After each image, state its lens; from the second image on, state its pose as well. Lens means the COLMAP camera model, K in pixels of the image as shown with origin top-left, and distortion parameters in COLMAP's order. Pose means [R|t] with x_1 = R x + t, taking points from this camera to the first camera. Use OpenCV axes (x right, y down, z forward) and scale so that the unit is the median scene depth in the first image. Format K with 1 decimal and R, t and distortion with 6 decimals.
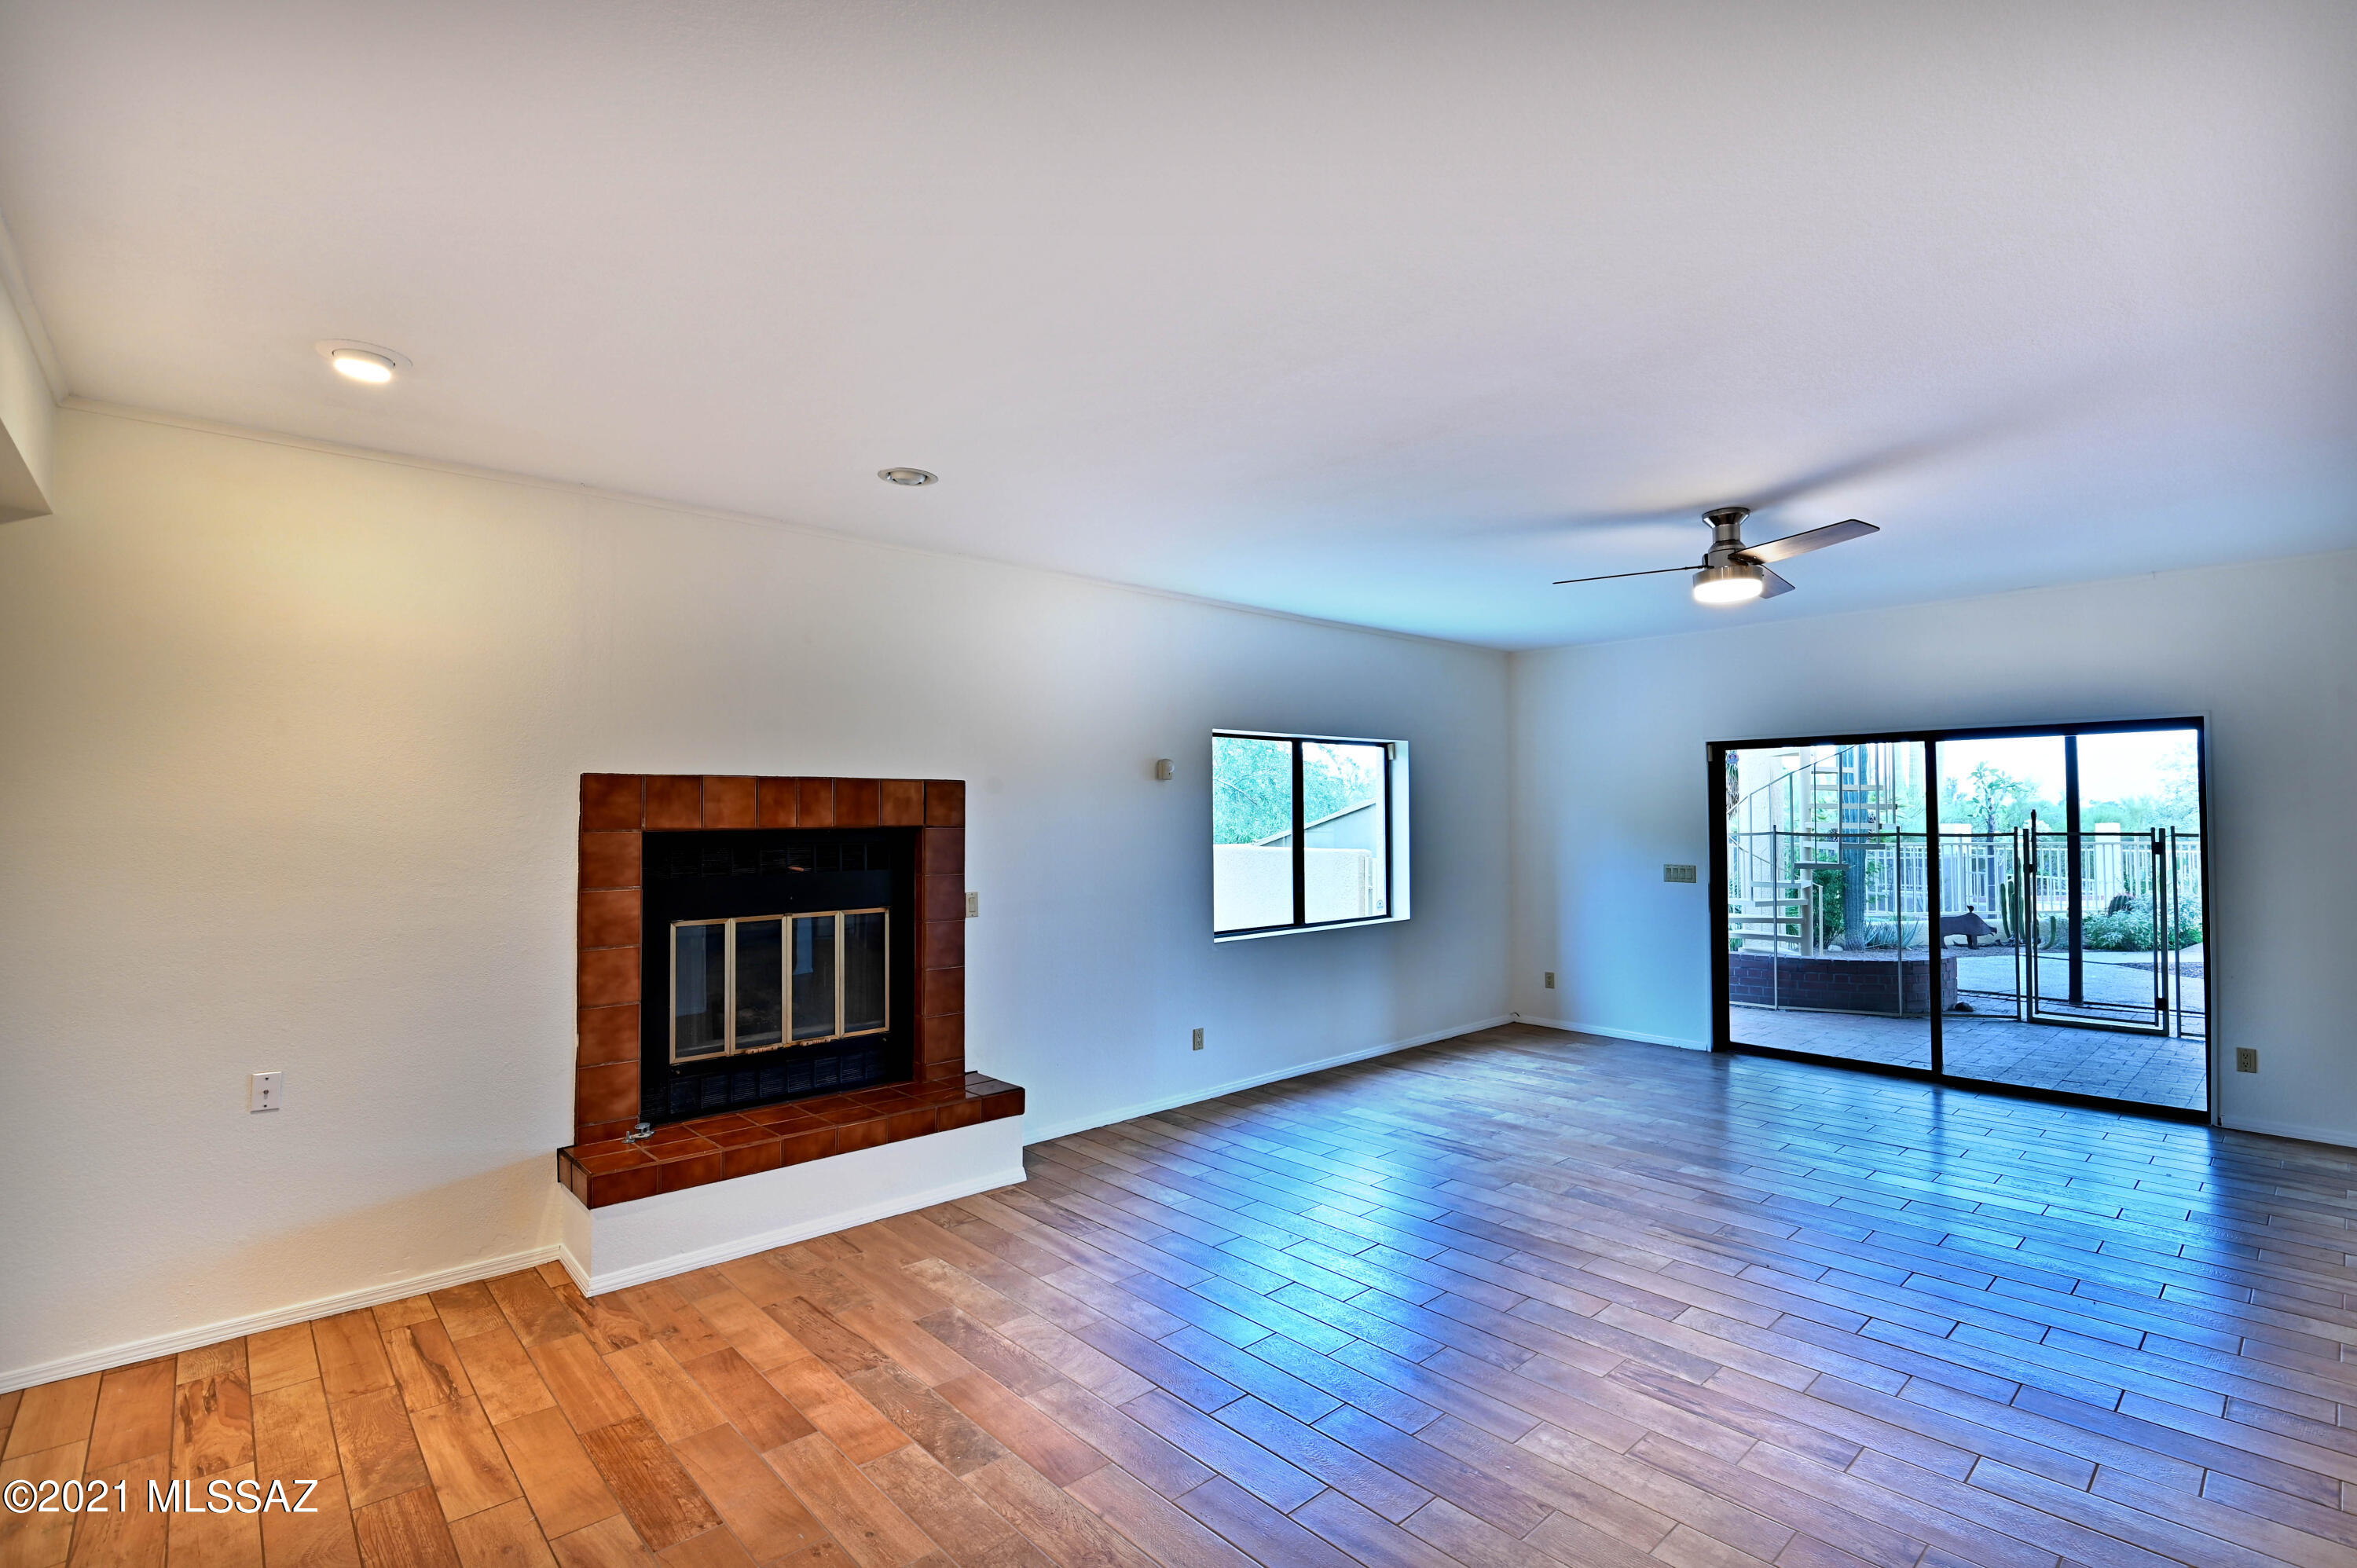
lens RADIAL K [[1079.5, 0, 1178.5], [0, 1079.5, 784.0], [0, 0, 1]] dist [-0.023322, 0.000406]
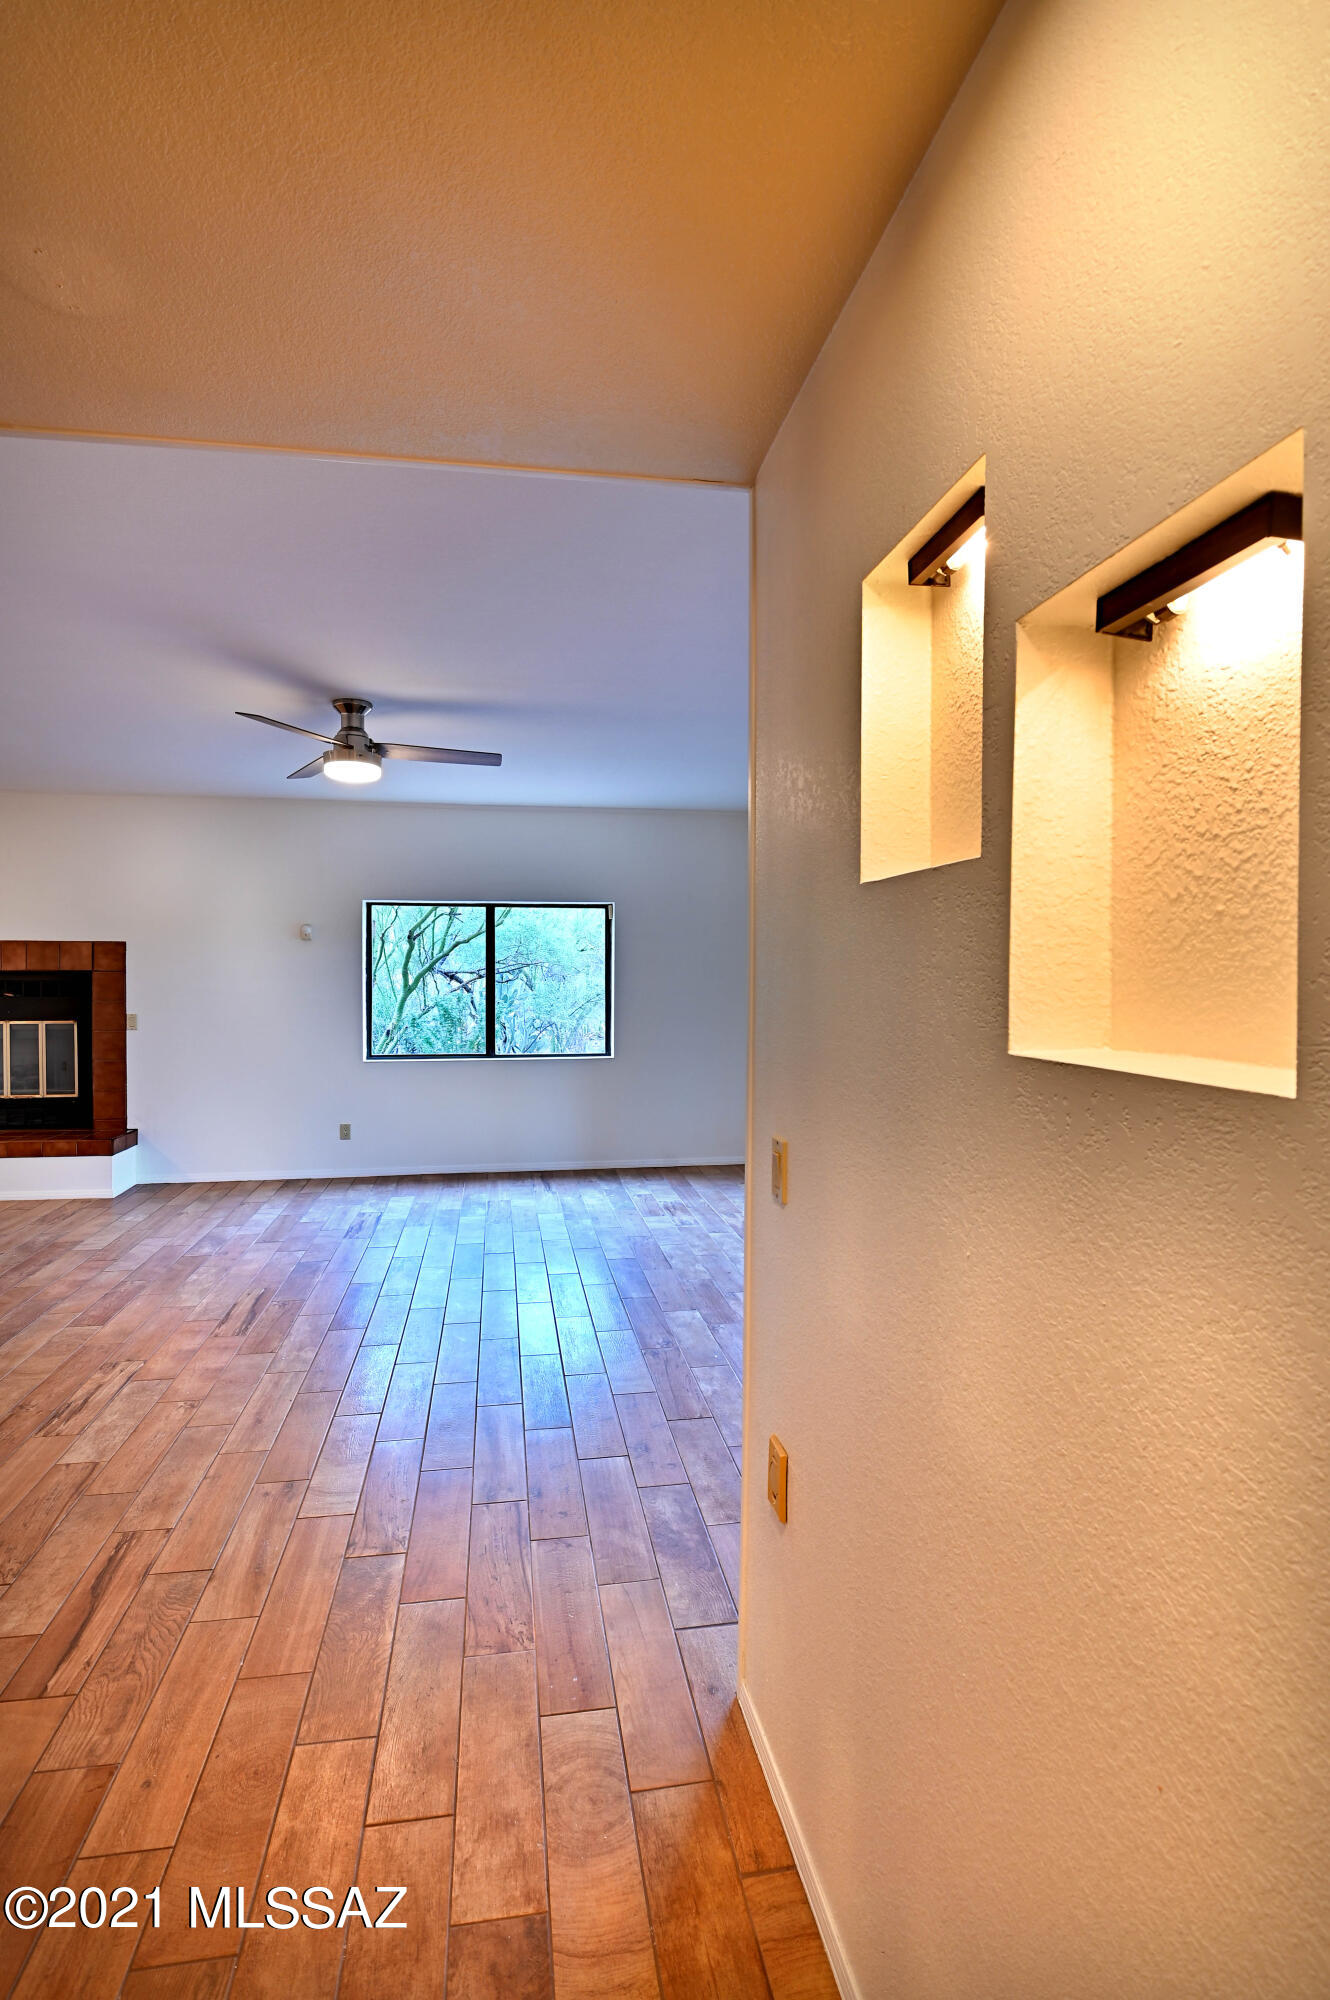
lens RADIAL K [[948.8, 0, 665.0], [0, 948.8, 1000.0], [0, 0, 1]] dist [-0.000785, 0.000074]
pose [[0.841661, 0.023998, -0.539473, 1.218977], [0.007200, 0.998425, 0.055647, 0.010644], [0.539959, -0.050721, 0.840162, 0.279426]]
